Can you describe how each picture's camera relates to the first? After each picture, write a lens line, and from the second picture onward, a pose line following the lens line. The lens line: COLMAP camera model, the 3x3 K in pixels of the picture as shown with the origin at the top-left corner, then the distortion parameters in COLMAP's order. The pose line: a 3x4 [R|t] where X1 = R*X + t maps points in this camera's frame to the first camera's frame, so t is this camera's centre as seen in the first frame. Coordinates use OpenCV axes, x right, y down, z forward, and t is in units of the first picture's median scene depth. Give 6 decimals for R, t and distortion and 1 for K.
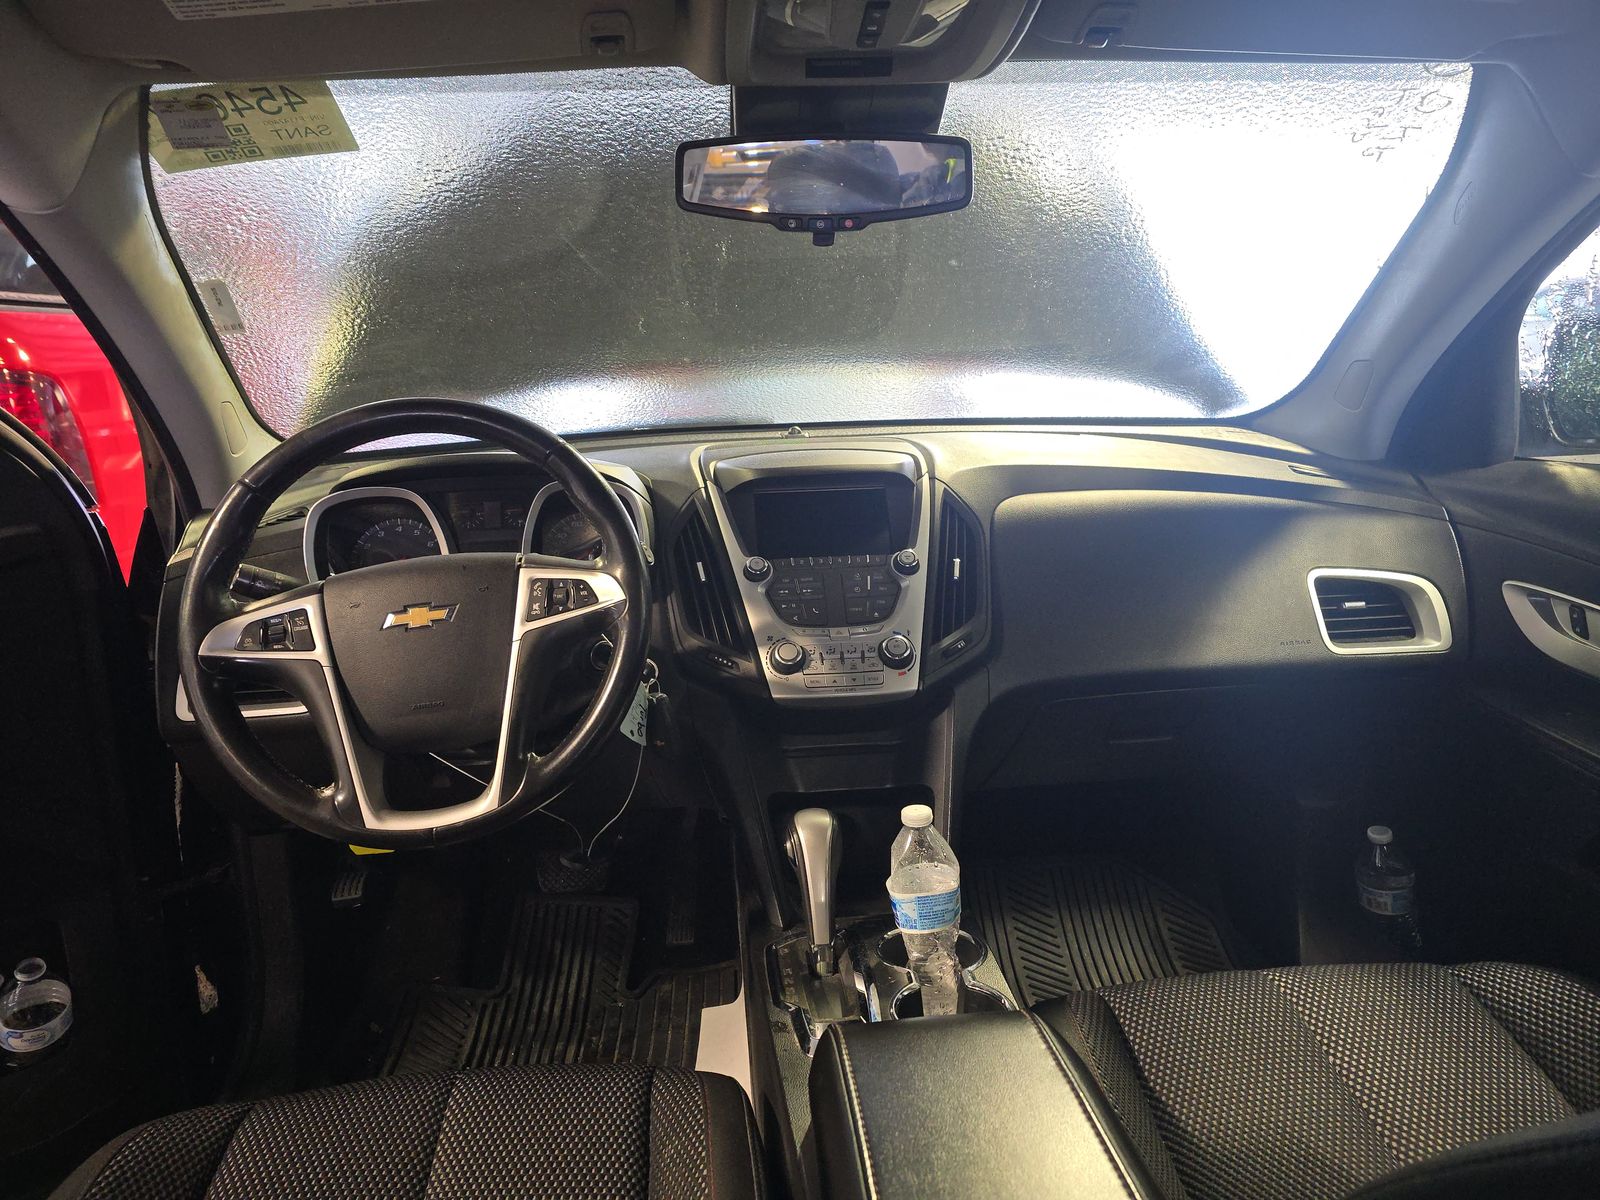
lens RADIAL K [[1069.7, 0, 800.0], [0, 1069.7, 600.0], [0, 0, 1]] dist [0.007817, -0.001562]
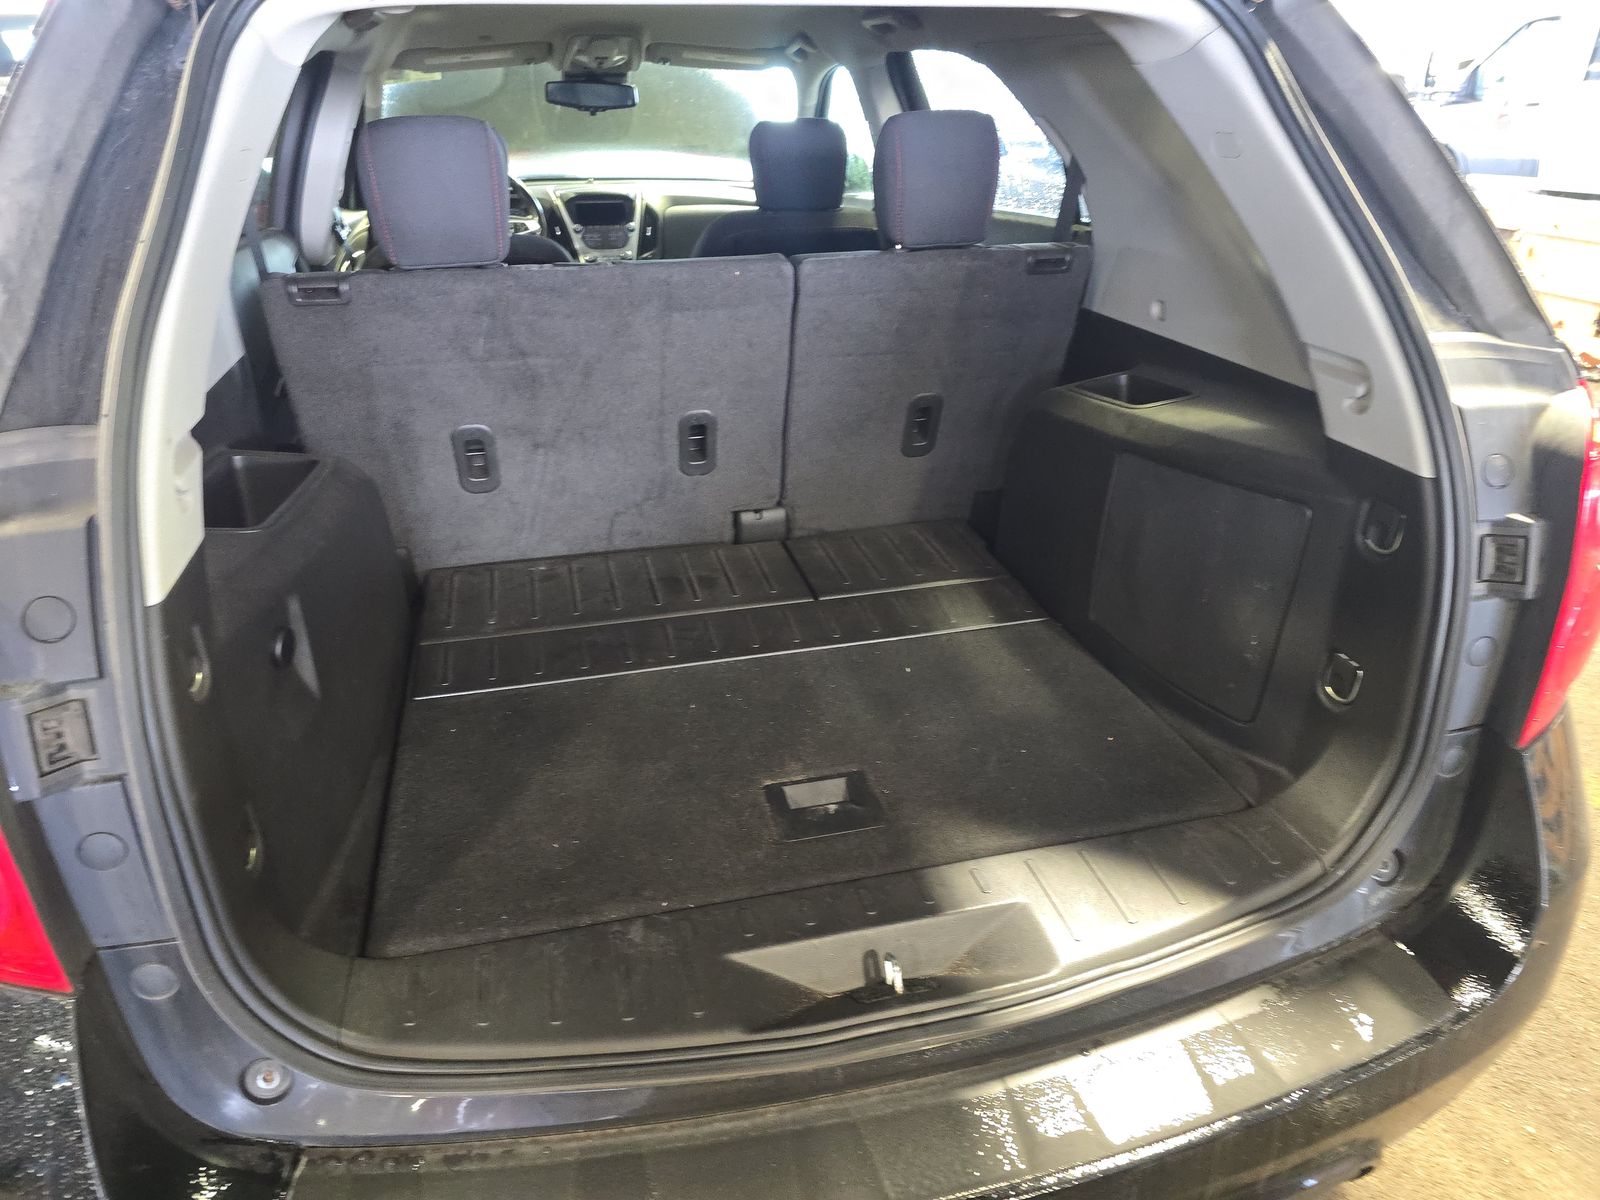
lens RADIAL K [[1069.7, 0, 800.0], [0, 1069.7, 600.0], [0, 0, 1]] dist [0.007817, -0.001562]
pose [[0.986190, -0.051205, 0.157504, 0.044598], [0.020749, 0.981712, 0.189240, 0.417094], [-0.164313, -0.183359, 0.969217, -2.073898]]
